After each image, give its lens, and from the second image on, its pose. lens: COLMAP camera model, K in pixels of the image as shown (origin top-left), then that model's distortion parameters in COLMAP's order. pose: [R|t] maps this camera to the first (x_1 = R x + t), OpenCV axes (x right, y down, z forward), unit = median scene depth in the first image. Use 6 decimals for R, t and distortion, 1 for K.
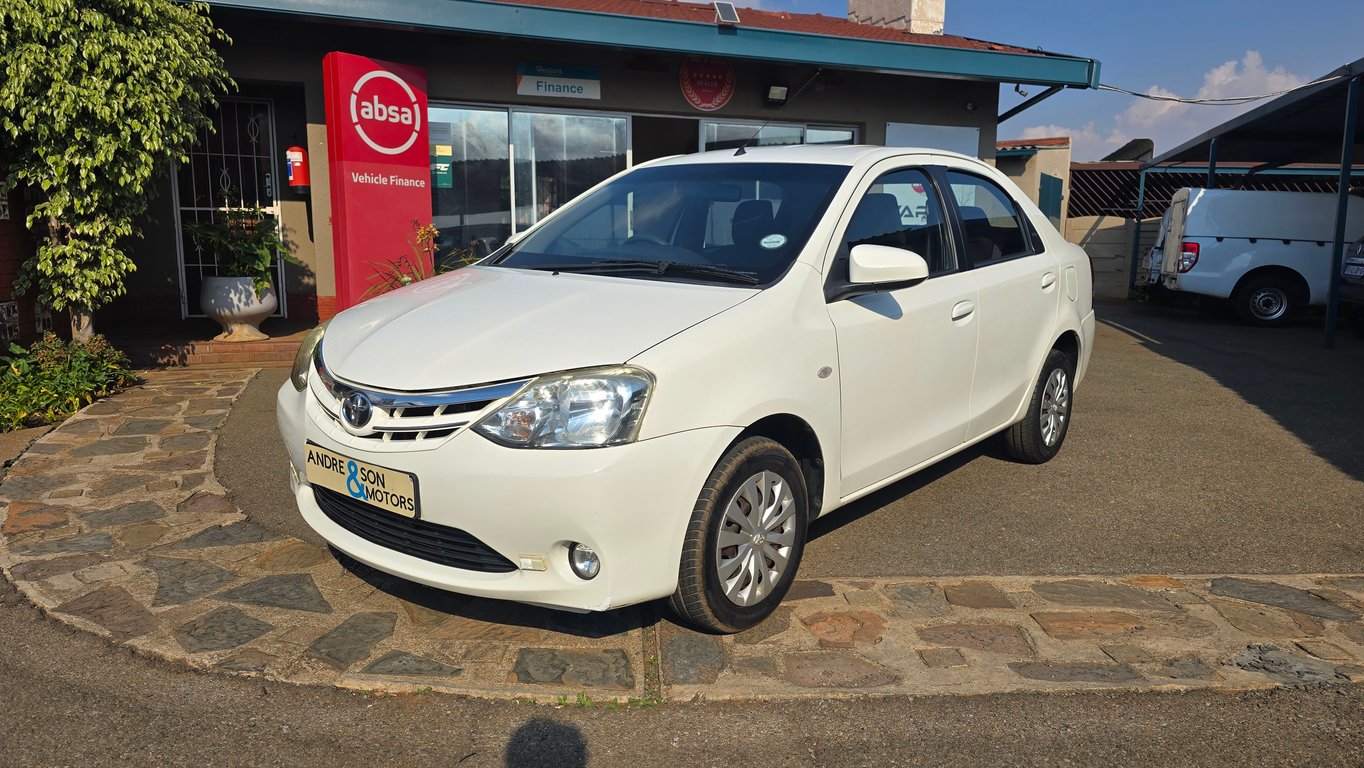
lens RADIAL K [[906.7, 0, 682.0], [0, 906.7, 384.0], [0, 0, 1]] dist [0.059694, -0.050575]
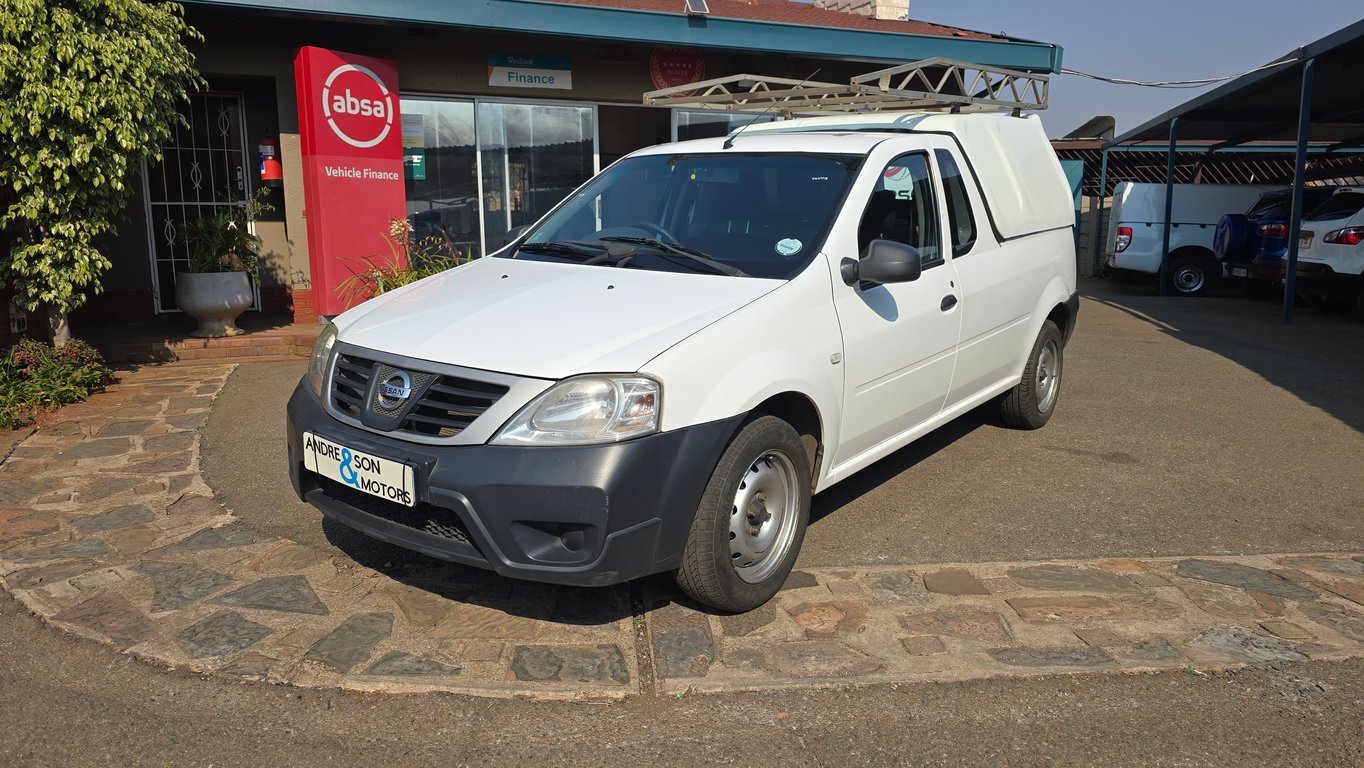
lens RADIAL K [[904.1, 0, 673.2], [0, 904.1, 369.4], [0, 0, 1]] dist [0.062072, -0.052571]
pose [[0.999621, -0.016566, 0.021965, -0.009946], [0.016452, 0.999850, 0.005372, -0.014124], [-0.022051, -0.005009, 0.999744, -0.016612]]
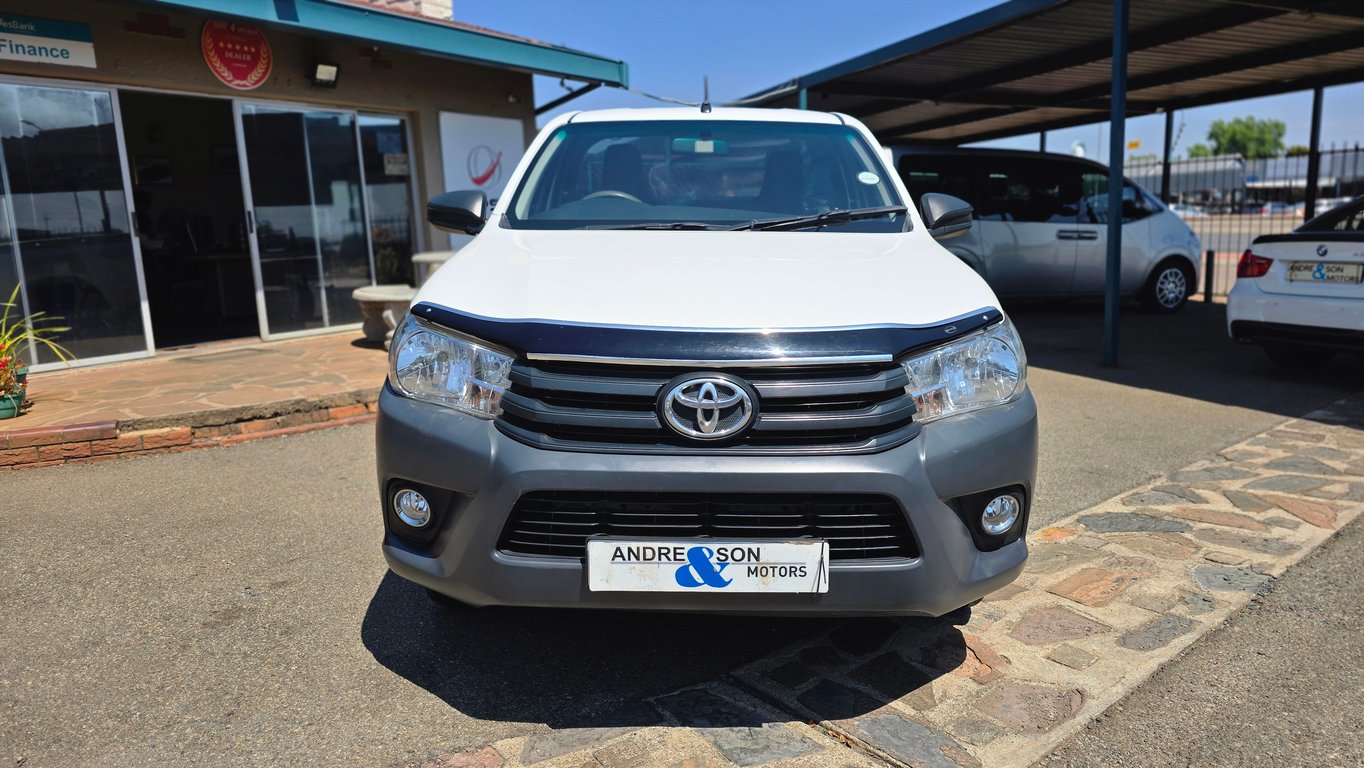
lens RADIAL K [[906.7, 0, 682.0], [0, 906.7, 384.0], [0, 0, 1]] dist [0.059694, -0.050575]
pose [[0.812882, -0.138883, 0.565627, -0.348831], [0.130468, 0.989895, 0.055558, -0.068246], [-0.567628, 0.028634, 0.822787, 0.219650]]
